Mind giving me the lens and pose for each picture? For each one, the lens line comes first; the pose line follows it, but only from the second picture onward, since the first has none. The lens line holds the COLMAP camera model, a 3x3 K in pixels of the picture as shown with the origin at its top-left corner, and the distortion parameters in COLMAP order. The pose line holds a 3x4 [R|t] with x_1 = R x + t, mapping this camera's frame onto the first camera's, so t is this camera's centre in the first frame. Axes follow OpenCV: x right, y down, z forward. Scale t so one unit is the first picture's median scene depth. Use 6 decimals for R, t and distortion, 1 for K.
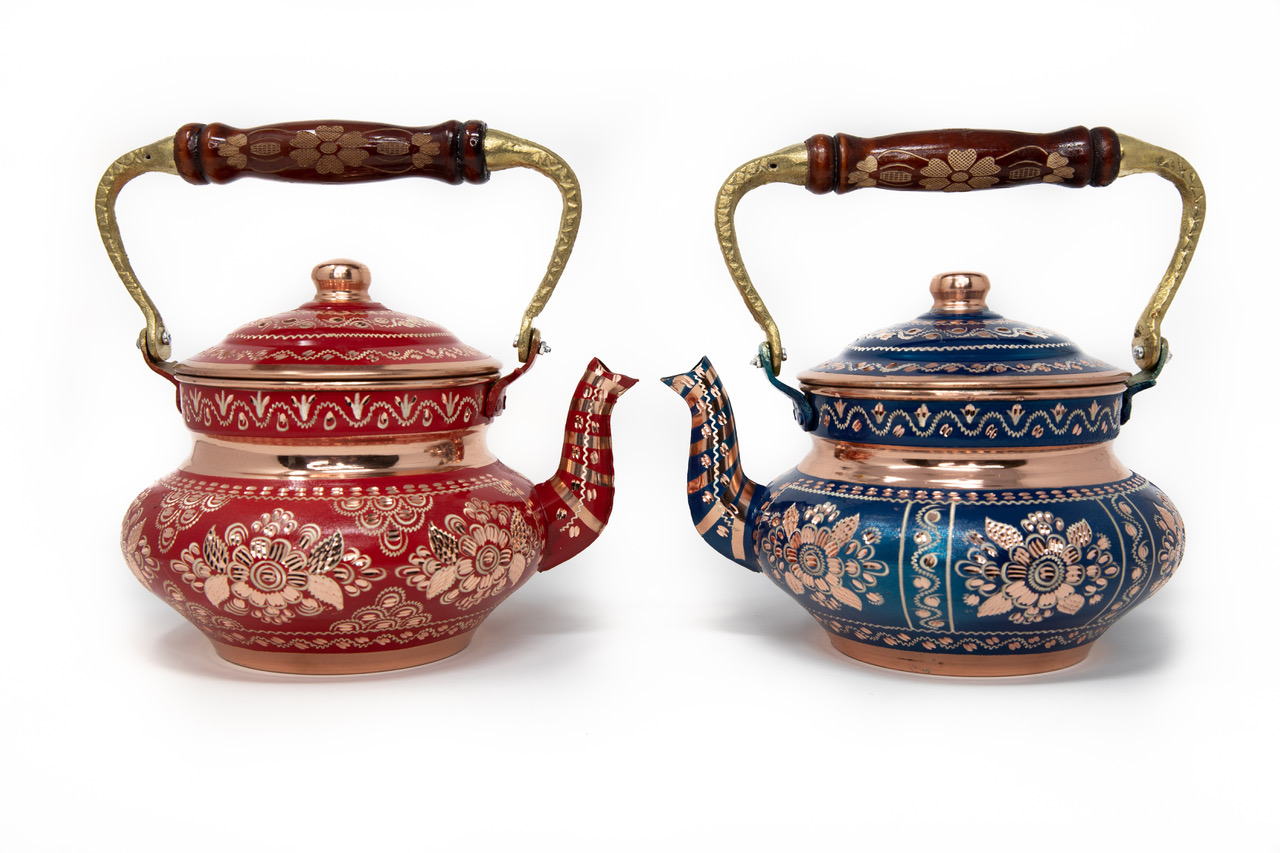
lens RADIAL K [[1461.1, 0, 657.5], [0, 1461.1, 449.8], [0, 0, 1]] dist [-0.001244, 0.000000]
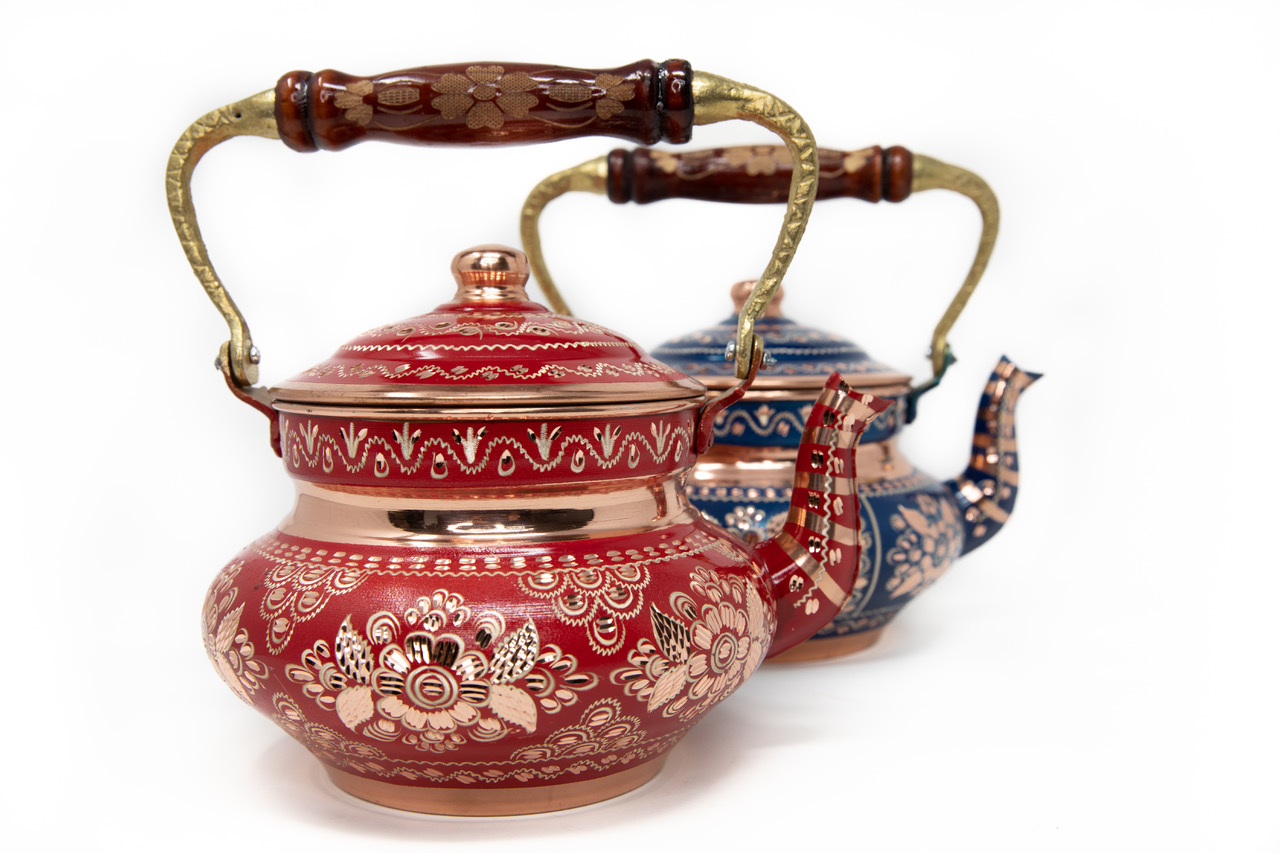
lens RADIAL K [[1420.9, 0, 670.9], [0, 1420.9, 413.0], [0, 0, 1]] dist [-0.099063, 0.000000]
pose [[0.999223, -0.015524, 0.036235, -0.163862], [0.017266, 0.998685, -0.048274, -0.009141], [-0.035438, 0.048862, 0.998177, 0.298989]]
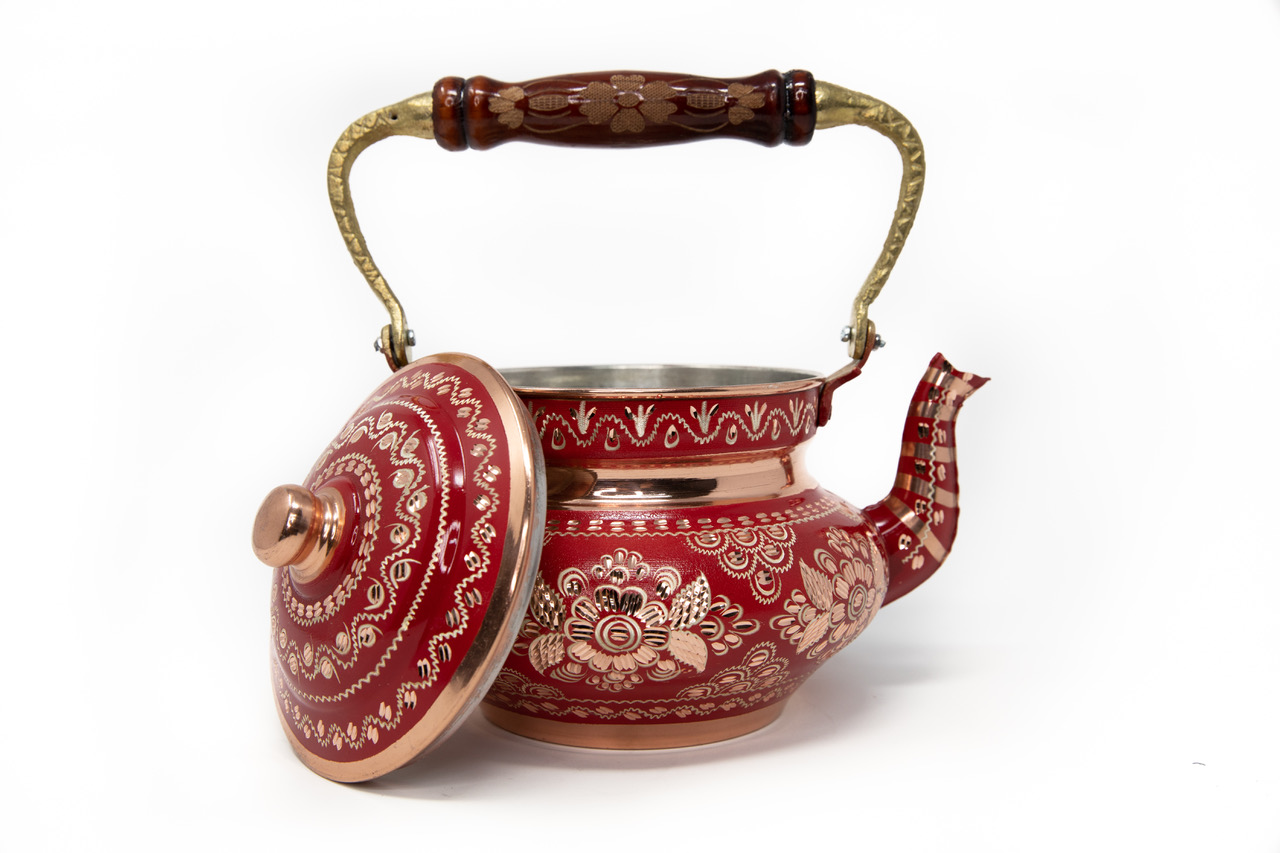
lens RADIAL K [[1461.1, 0, 644.7], [0, 1461.1, 426.4], [0, 0, 1]] dist [-0.001244, 0.000000]
pose [[0.998017, -0.020995, 0.059338, -0.277996], [0.021751, 0.999690, -0.012118, -0.015488], [-0.059065, 0.013385, 0.998164, 0.190822]]
